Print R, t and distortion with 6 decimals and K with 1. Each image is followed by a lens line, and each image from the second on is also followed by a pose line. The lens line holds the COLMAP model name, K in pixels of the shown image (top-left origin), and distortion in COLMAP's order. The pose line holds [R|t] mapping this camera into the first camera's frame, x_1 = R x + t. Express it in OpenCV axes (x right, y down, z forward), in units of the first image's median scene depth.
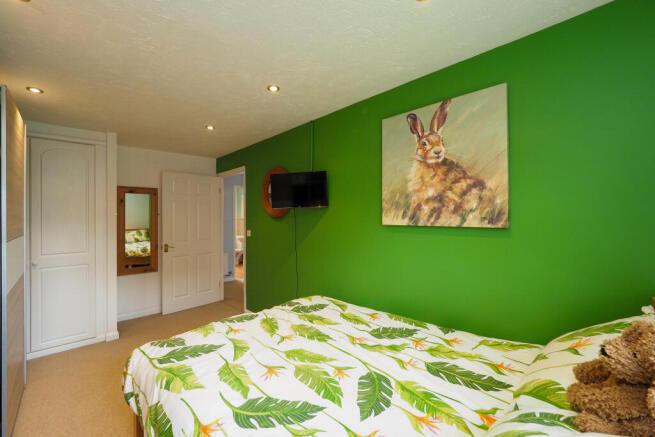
lens RADIAL K [[273.9, 0, 316.6], [0, 273.9, 214.8], [0, 0, 1]] dist [-0.015148, 0.000198]
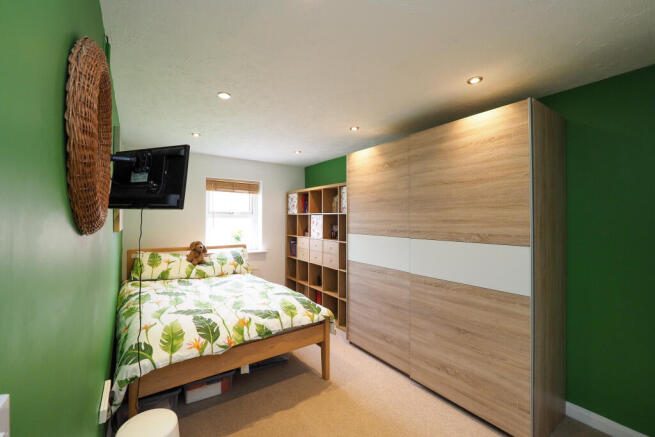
lens RADIAL K [[267.4, 0, 318.1], [0, 267.4, 220.5], [0, 0, 1]] dist [-0.018770, -0.000212]
pose [[-0.987072, 0.002114, 0.160264, -0.722680], [0.001083, 0.999978, -0.006524, 0.005684], [-0.160274, -0.006266, -0.987053, 2.109398]]
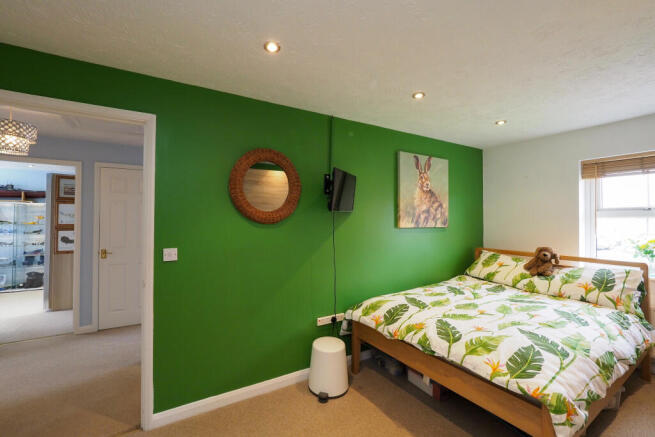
lens RADIAL K [[273.9, 0, 316.6], [0, 273.9, 214.8], [0, 0, 1]] dist [-0.015148, 0.000198]
pose [[0.229993, 0.018730, 0.973012, -1.369619], [-0.010892, 0.999802, -0.016671, -0.001629], [-0.973131, -0.006764, 0.230151, 1.260949]]
